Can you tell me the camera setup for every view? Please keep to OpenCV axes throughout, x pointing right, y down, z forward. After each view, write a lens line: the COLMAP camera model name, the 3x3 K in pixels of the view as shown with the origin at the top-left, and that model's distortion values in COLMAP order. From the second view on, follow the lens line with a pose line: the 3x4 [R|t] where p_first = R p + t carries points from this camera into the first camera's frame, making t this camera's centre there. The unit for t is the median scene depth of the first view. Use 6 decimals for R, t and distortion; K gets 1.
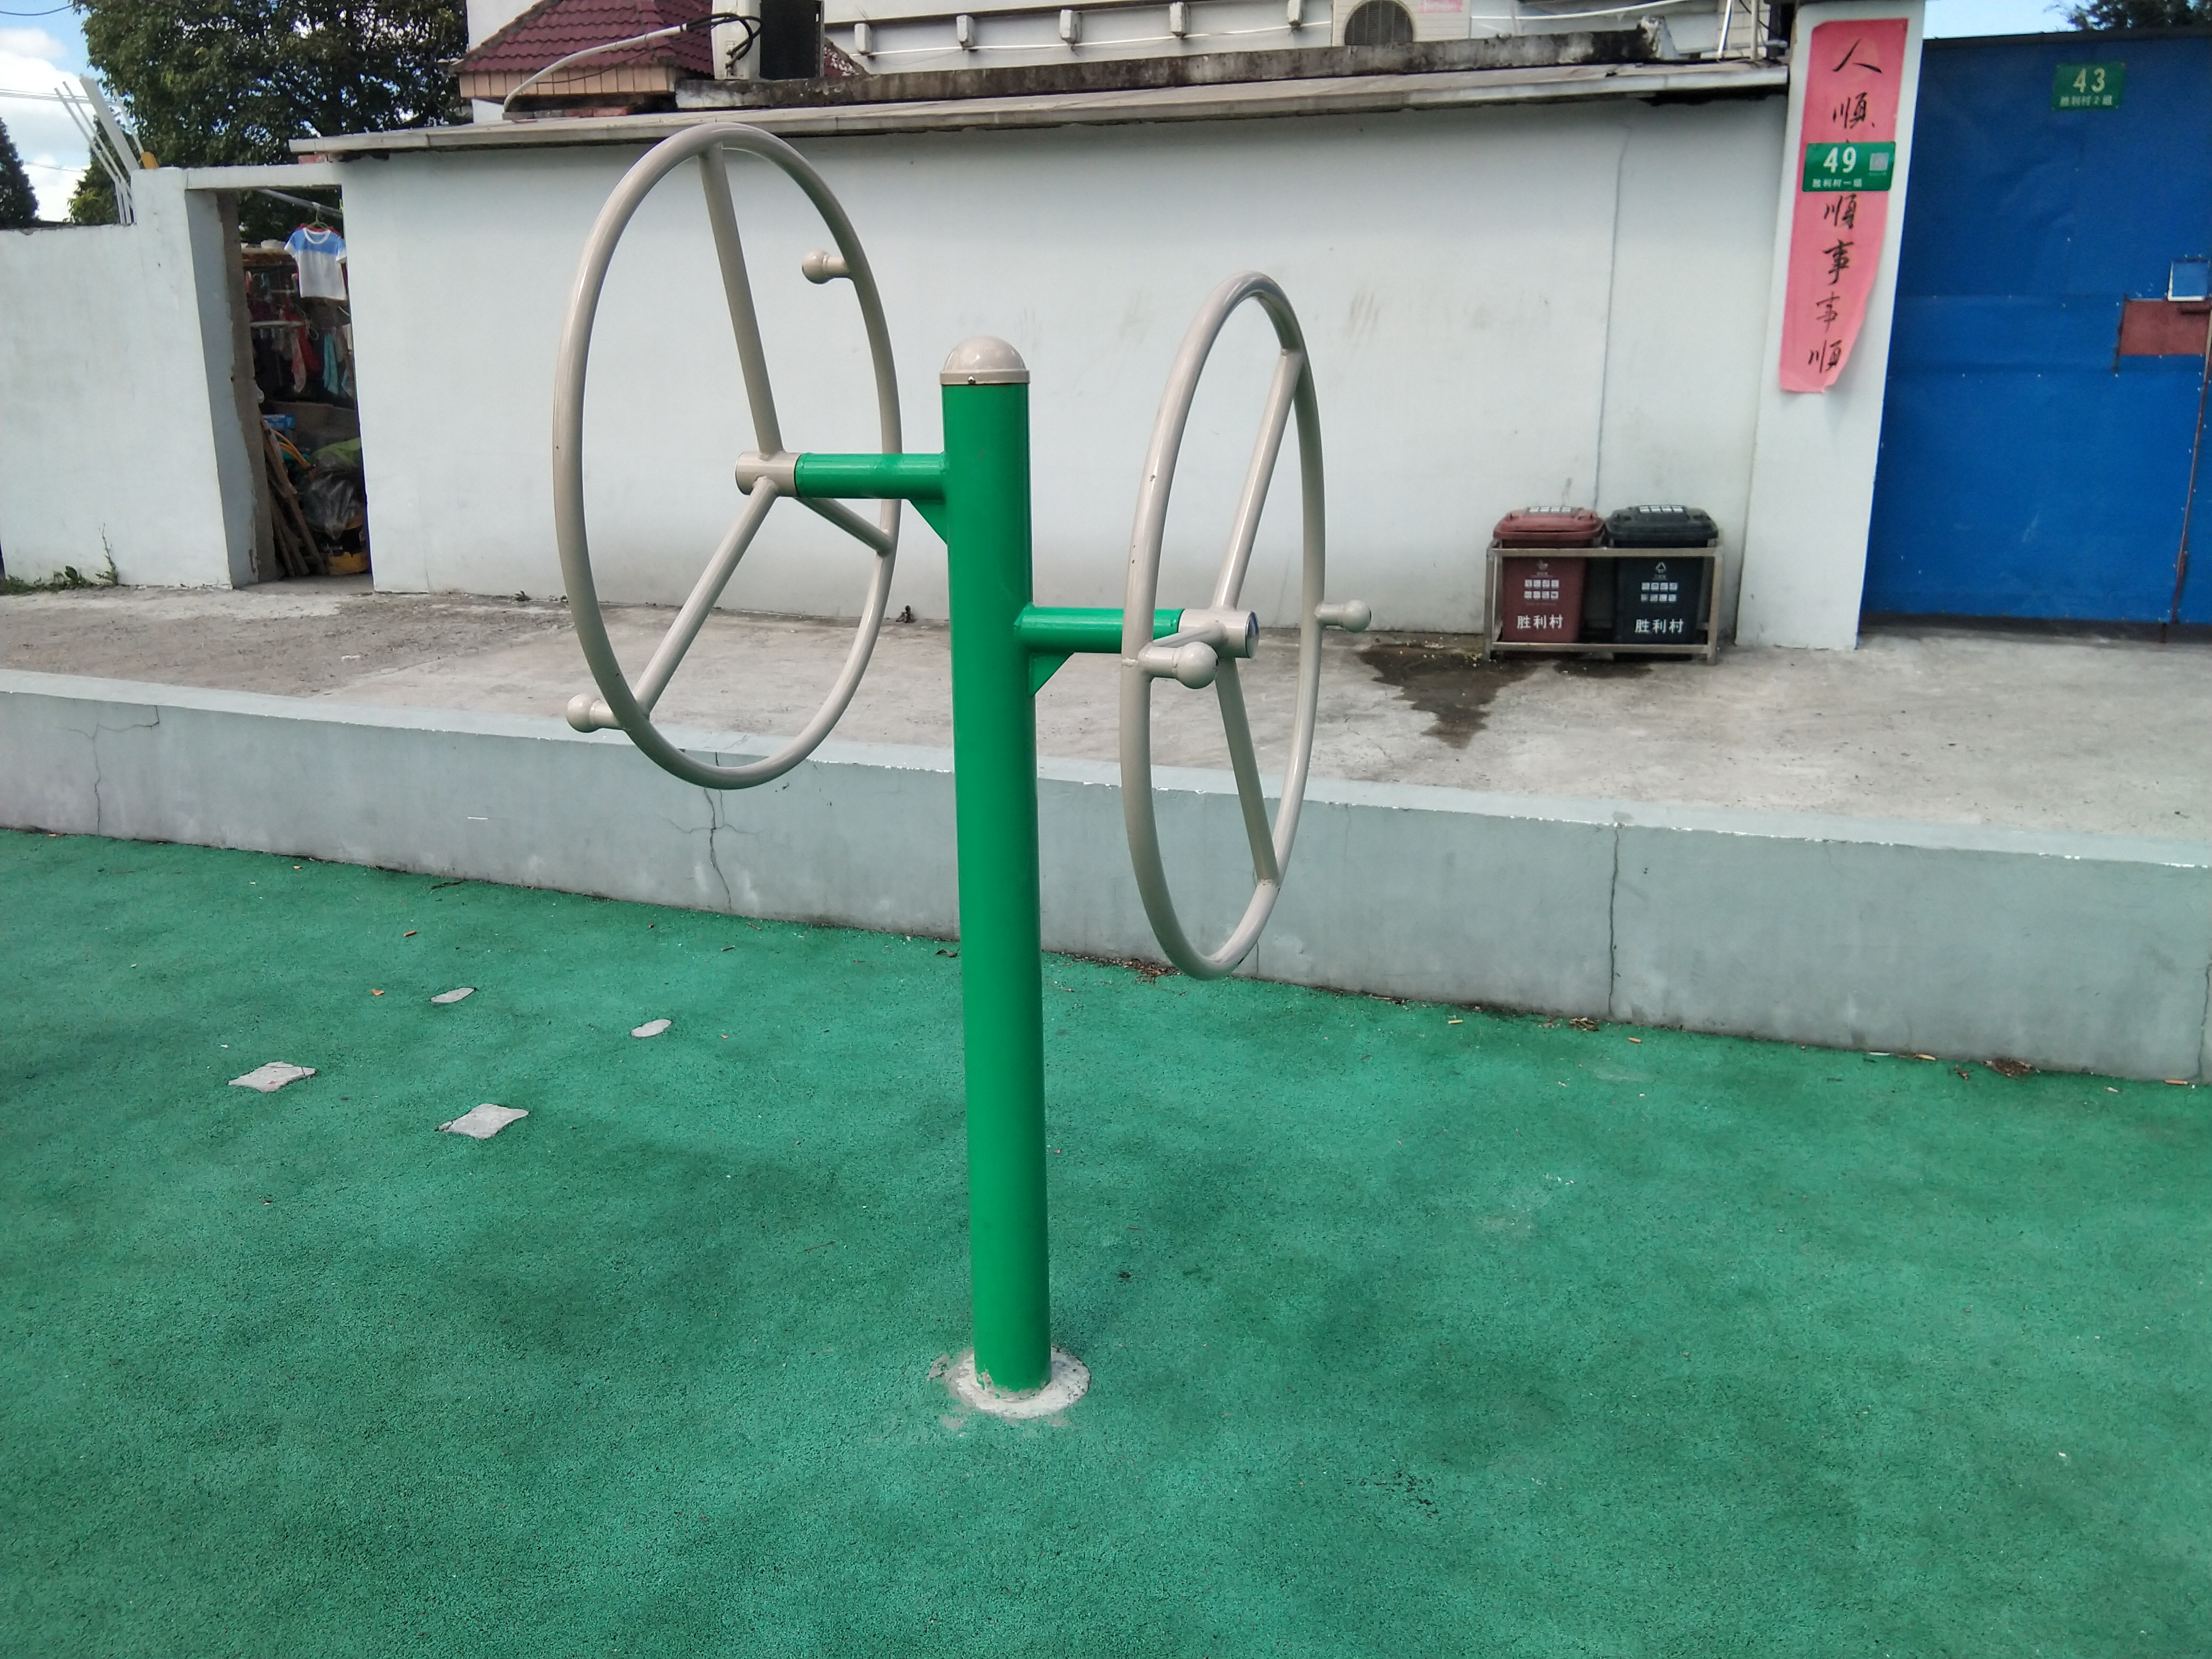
lens RADIAL K [[1717.6, 0, 1103.2], [0, 1717.6, 793.7], [0, 0, 1]] dist [0.124893, -0.172601]
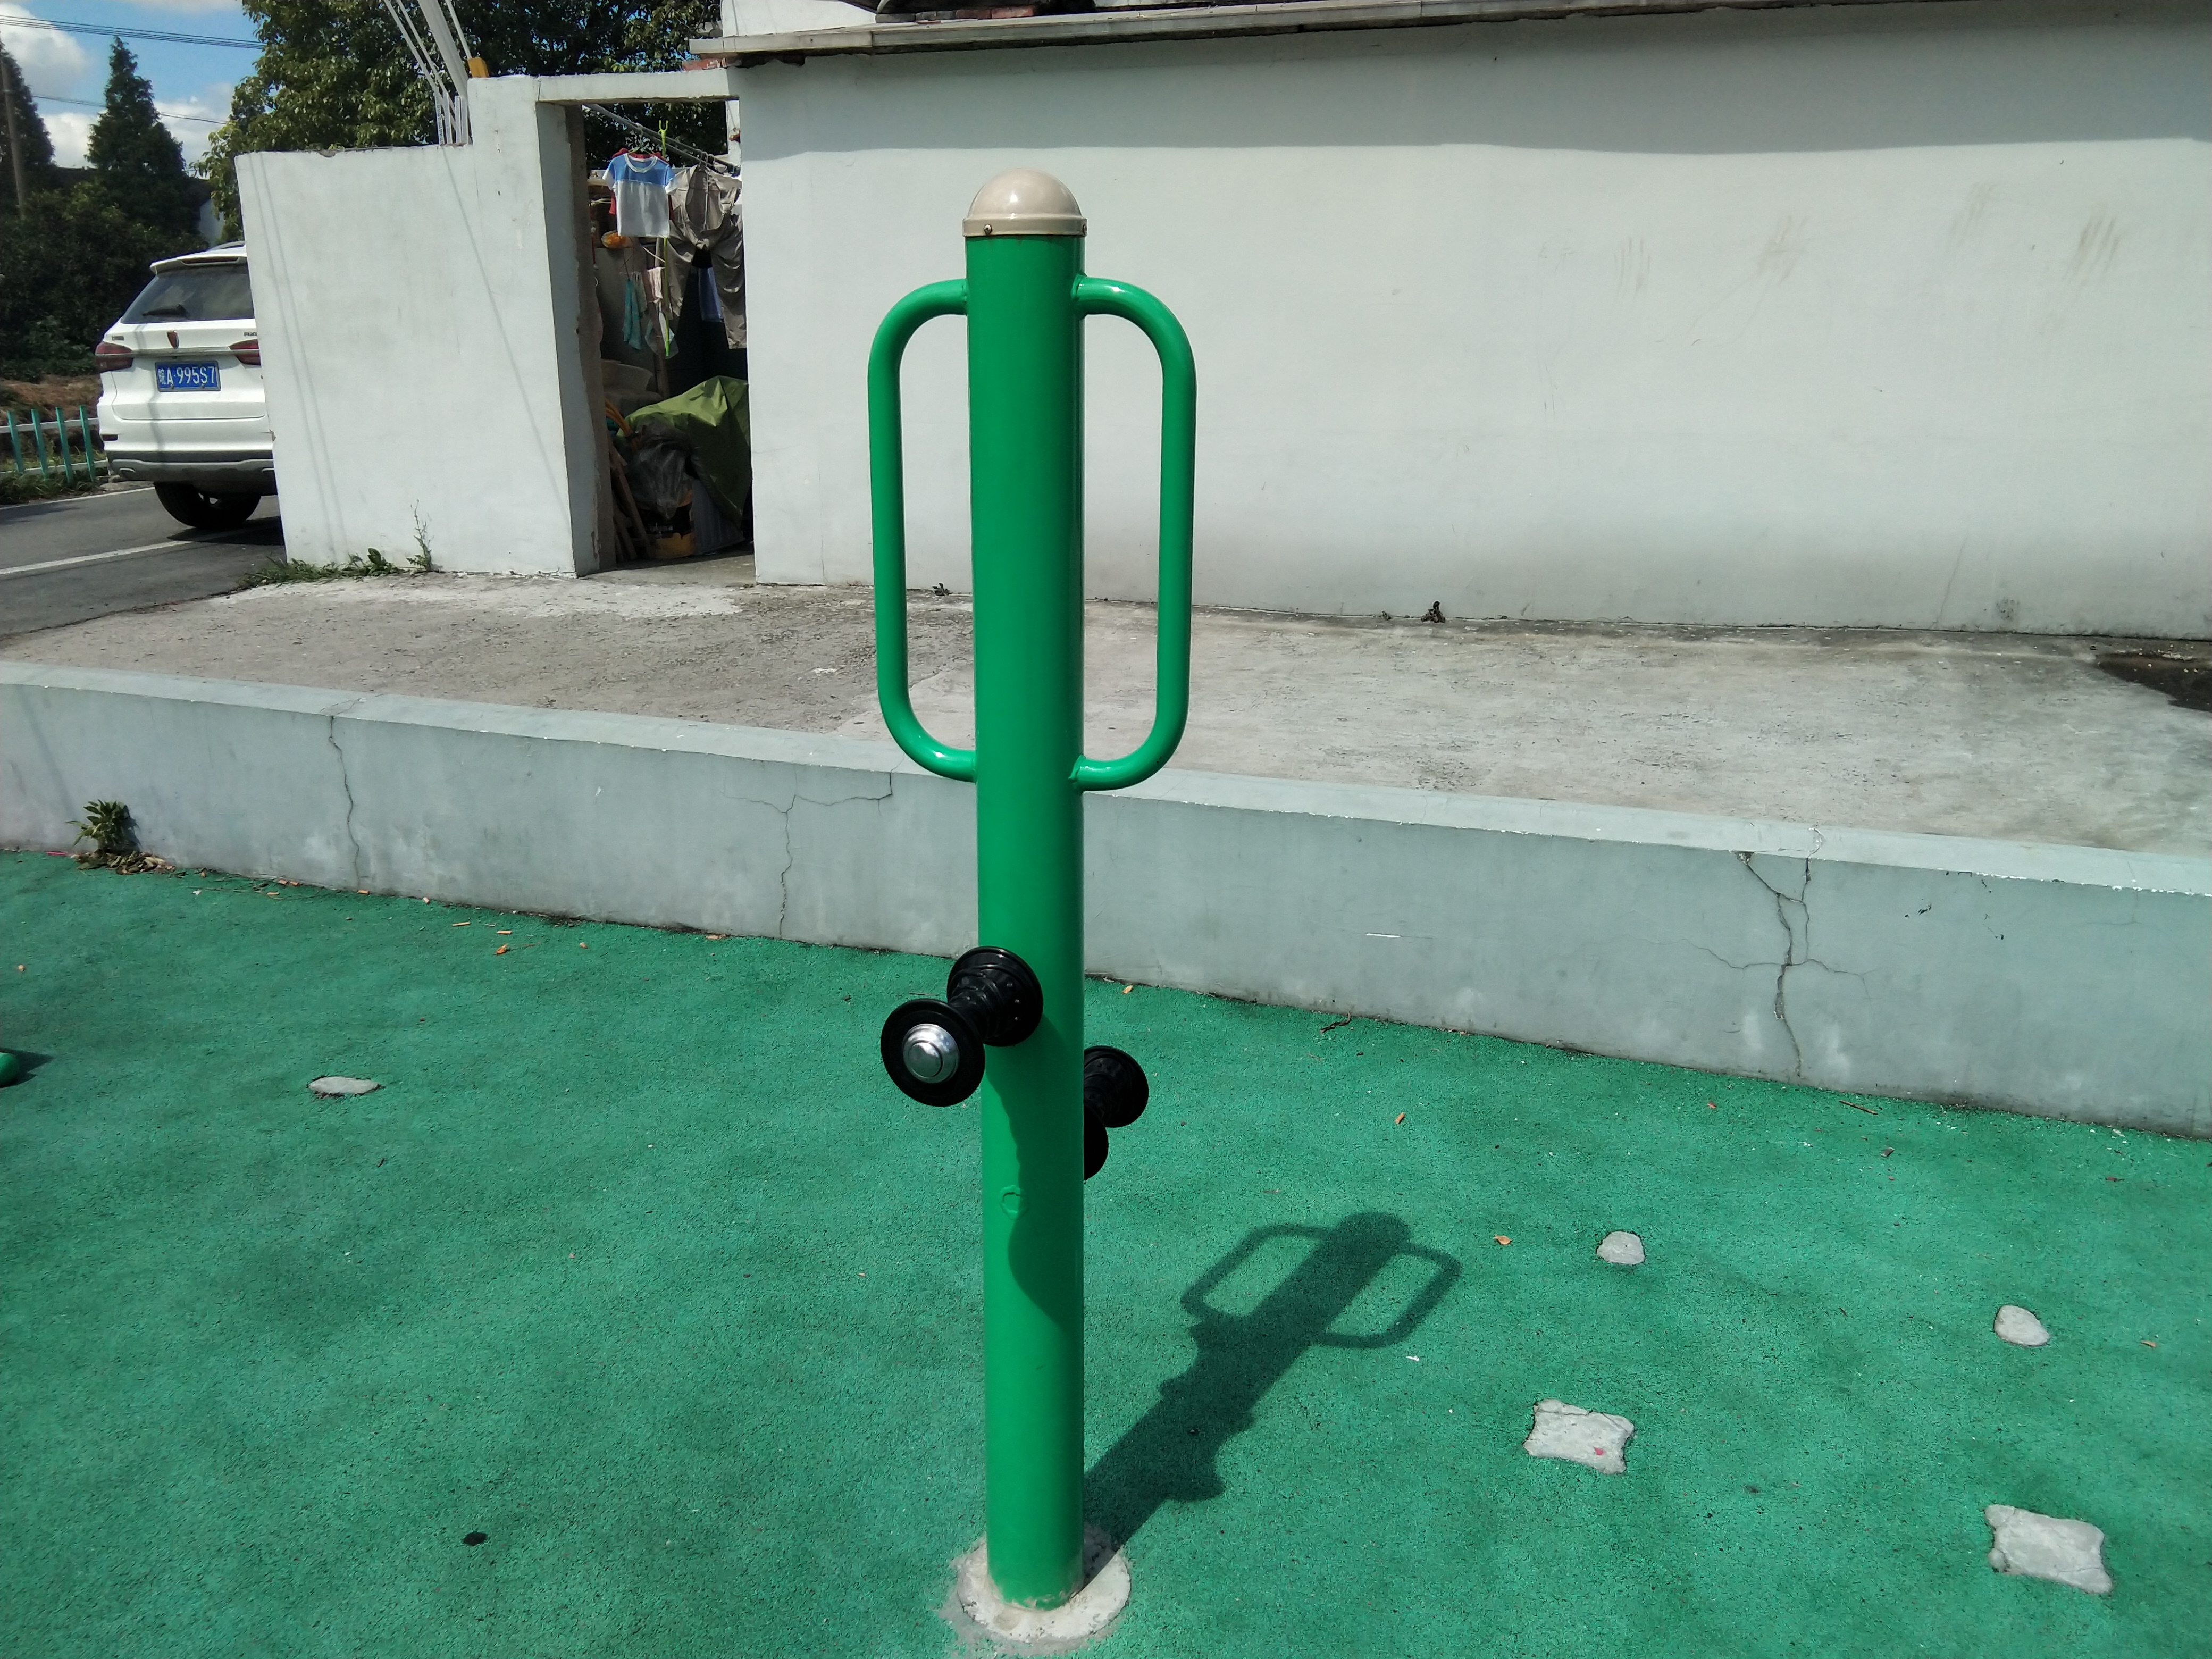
lens RADIAL K [[1717.6, 0, 1103.2], [0, 1717.6, 793.7], [0, 0, 1]] dist [0.124893, -0.172601]
pose [[0.999967, 0.000557, 0.008114, -0.433202], [-0.000756, 0.999701, 0.024460, -0.056332], [-0.008098, -0.024465, 0.999668, 0.252152]]
